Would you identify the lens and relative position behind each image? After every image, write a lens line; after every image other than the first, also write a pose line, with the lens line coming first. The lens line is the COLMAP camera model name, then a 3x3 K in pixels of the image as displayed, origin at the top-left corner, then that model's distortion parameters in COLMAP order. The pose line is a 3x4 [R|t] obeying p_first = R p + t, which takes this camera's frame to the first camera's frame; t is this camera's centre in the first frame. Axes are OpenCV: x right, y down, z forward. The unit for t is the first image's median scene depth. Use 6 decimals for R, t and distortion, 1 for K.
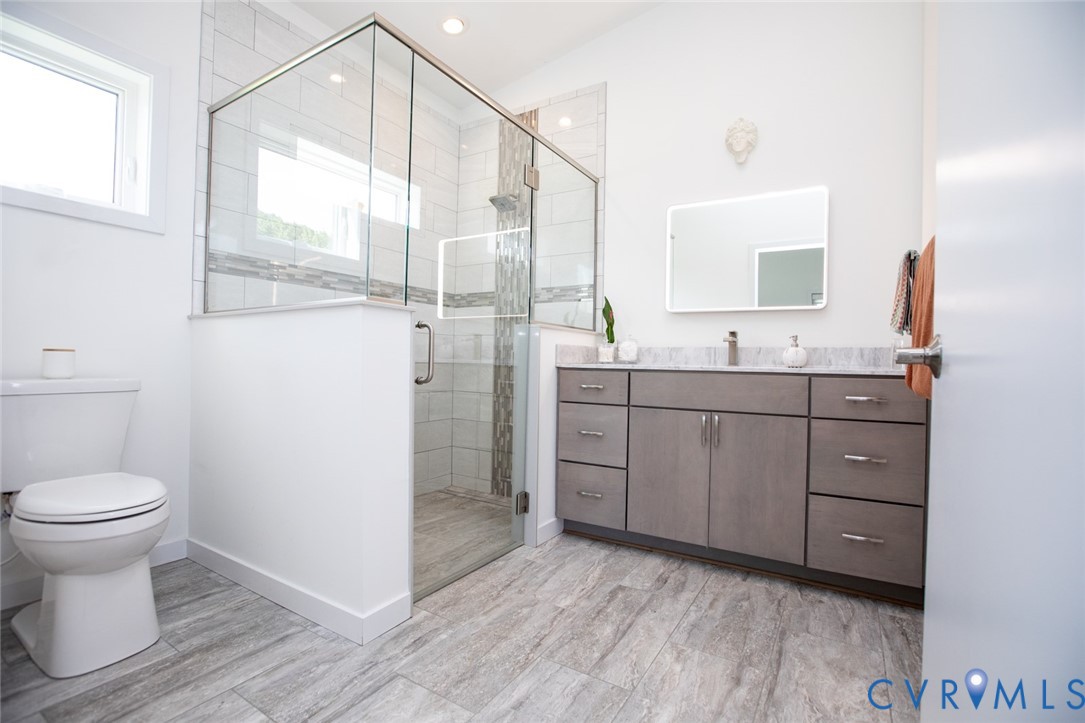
lens RADIAL K [[501.6, 0, 542.5], [0, 501.6, 361.5], [0, 0, 1]] dist [-0.052410, 0.022319]
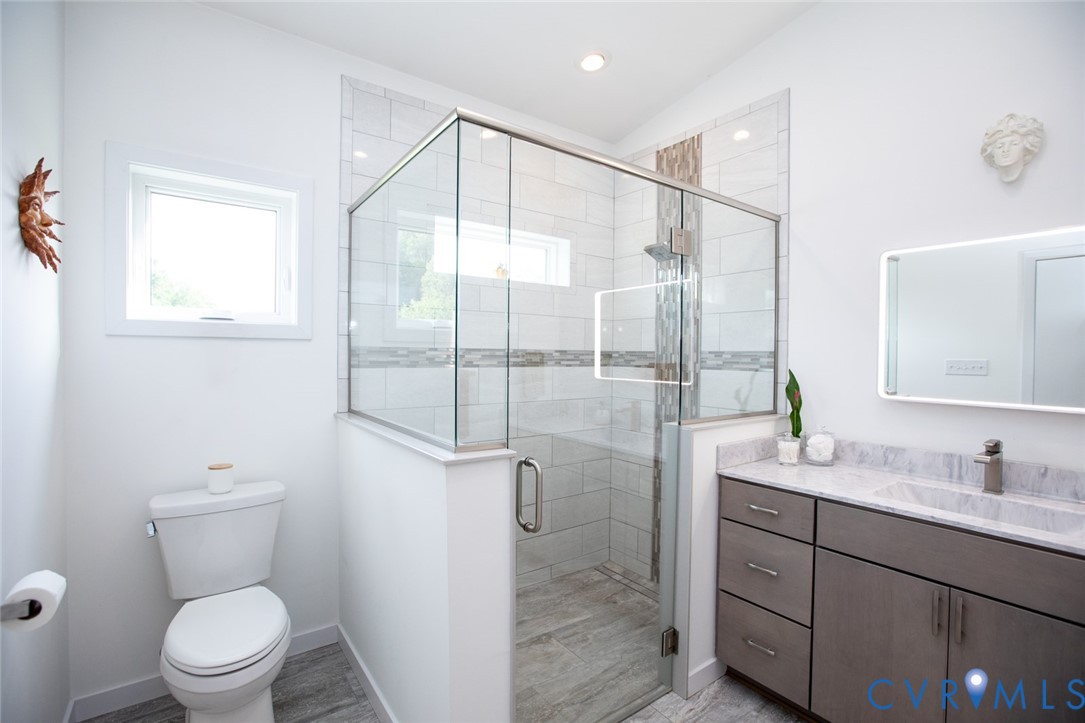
lens RADIAL K [[501.6, 0, 542.5], [0, 501.6, 361.5], [0, 0, 1]] dist [-0.052410, 0.022319]
pose [[0.925989, -0.004355, -0.377525, 0.061323], [0.008595, 0.999917, 0.009547, -0.156194], [0.377453, -0.012085, 0.925950, 0.145395]]
